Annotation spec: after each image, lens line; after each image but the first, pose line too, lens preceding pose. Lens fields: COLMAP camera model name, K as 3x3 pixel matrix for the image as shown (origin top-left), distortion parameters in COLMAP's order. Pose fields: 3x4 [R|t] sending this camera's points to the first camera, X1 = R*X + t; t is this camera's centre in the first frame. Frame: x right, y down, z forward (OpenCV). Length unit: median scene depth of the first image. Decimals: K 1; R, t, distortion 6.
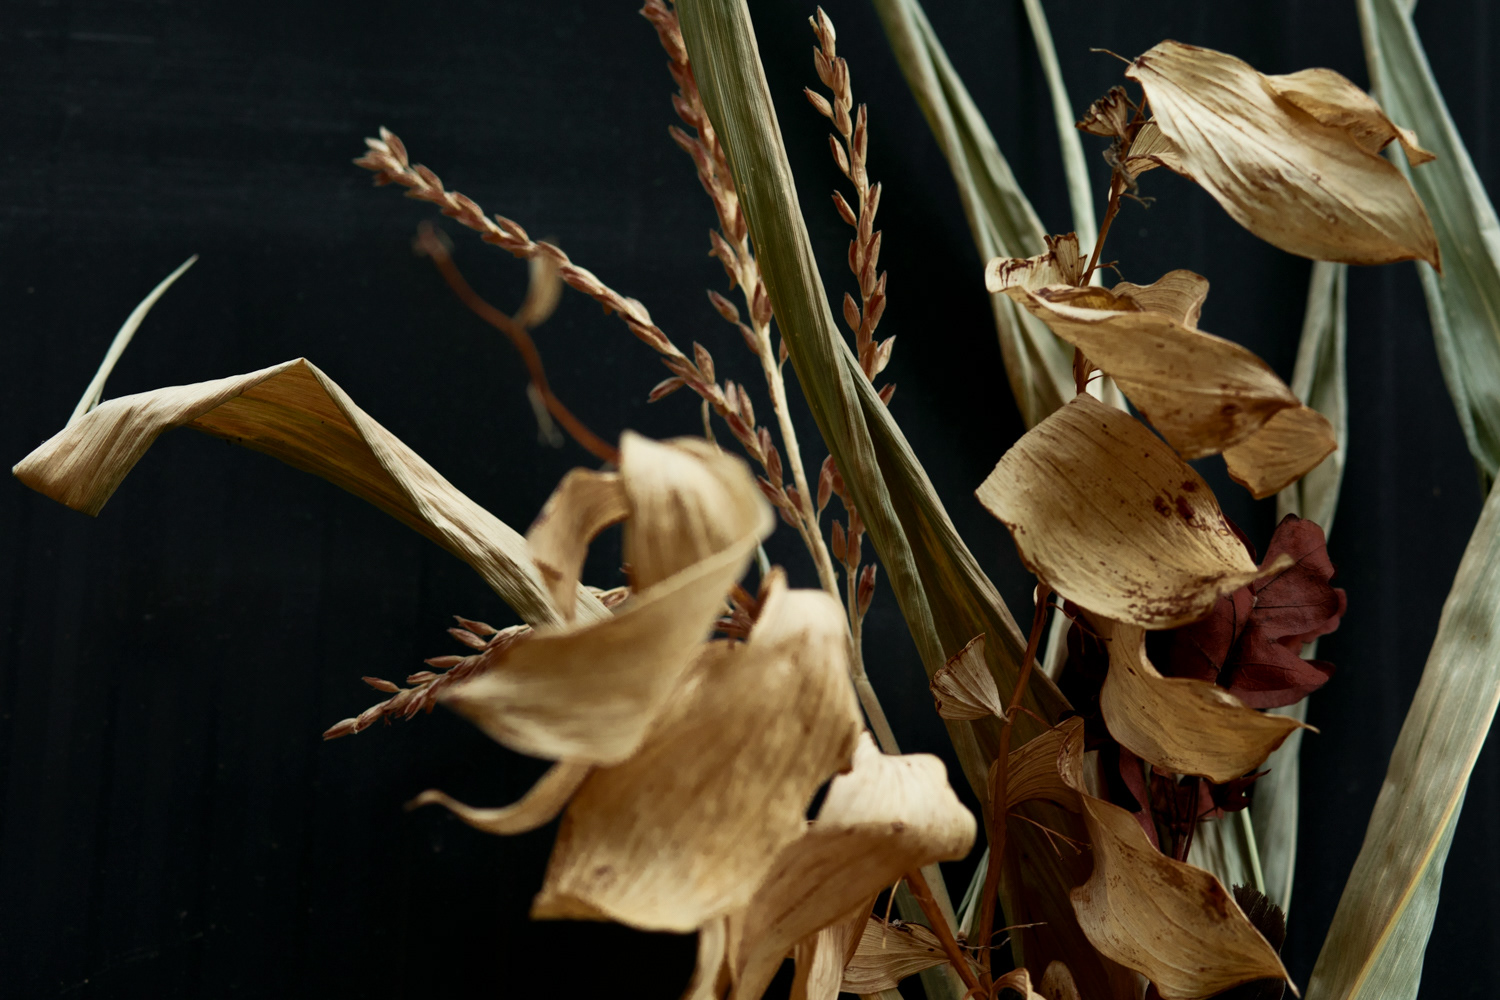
lens RADIAL K [[3741.9, 0, 835.5], [0, 3741.9, 500.6], [0, 0, 1]] dist [0.371862, -0.292182]
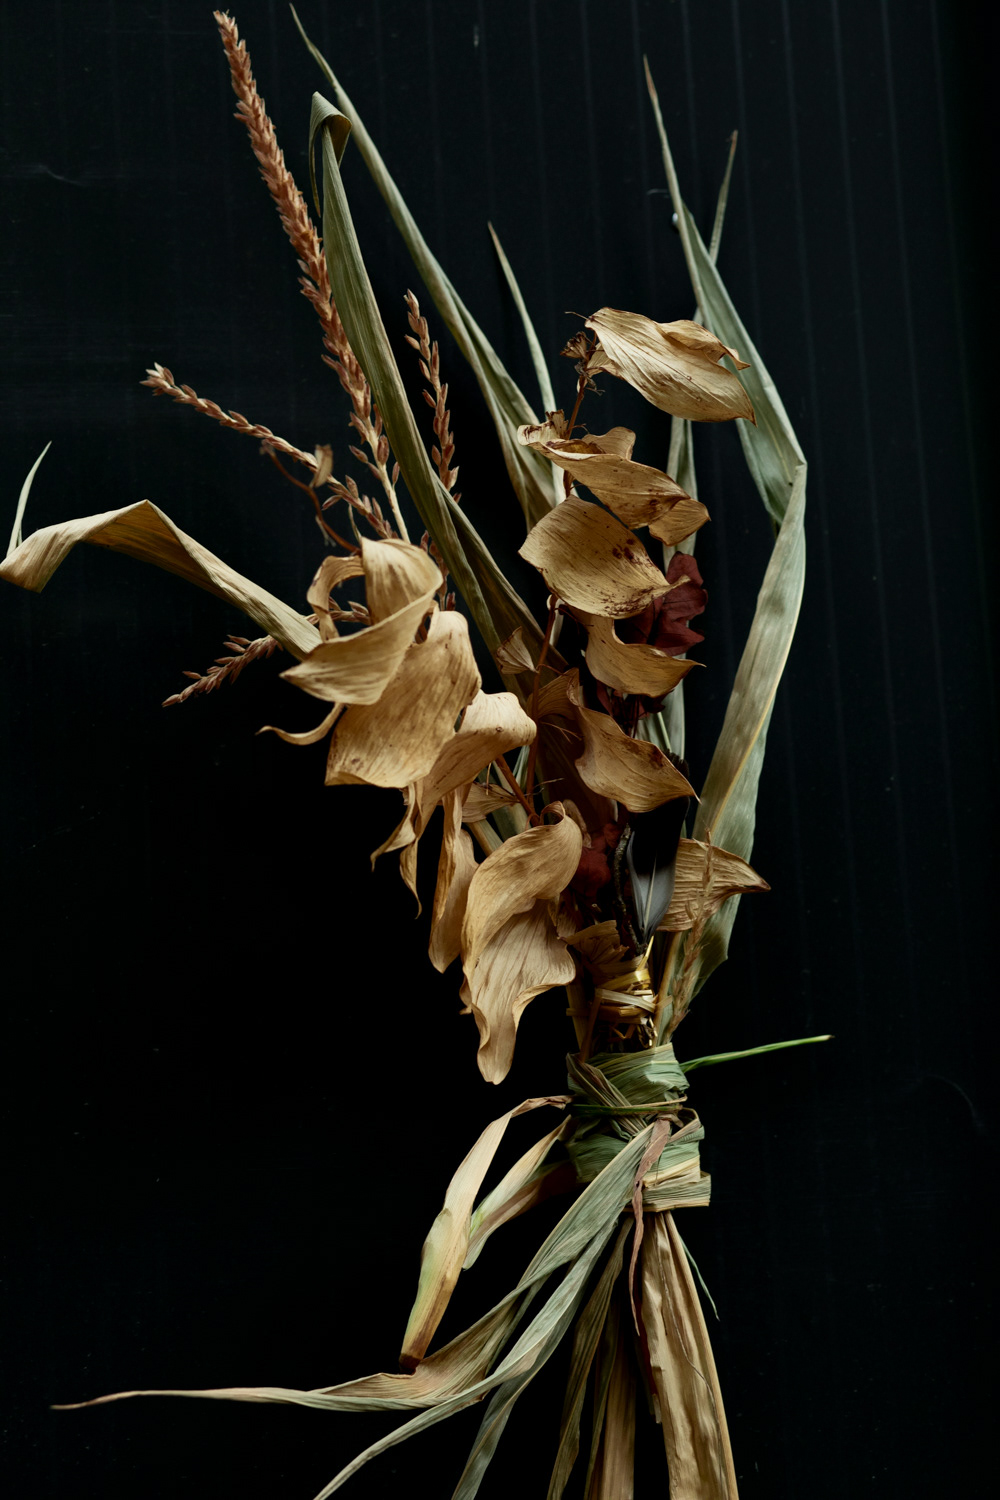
lens RADIAL K [[3704.3, 0, 500.0], [0, 3704.3, 750.0], [0, 0, 1]] dist [0.040068, 0.016039]
pose [[0.989601, -0.067572, 0.126977, -0.207202], [0.058110, 0.995351, 0.076807, -0.045045], [-0.131577, -0.068629, 0.988927, -0.812640]]
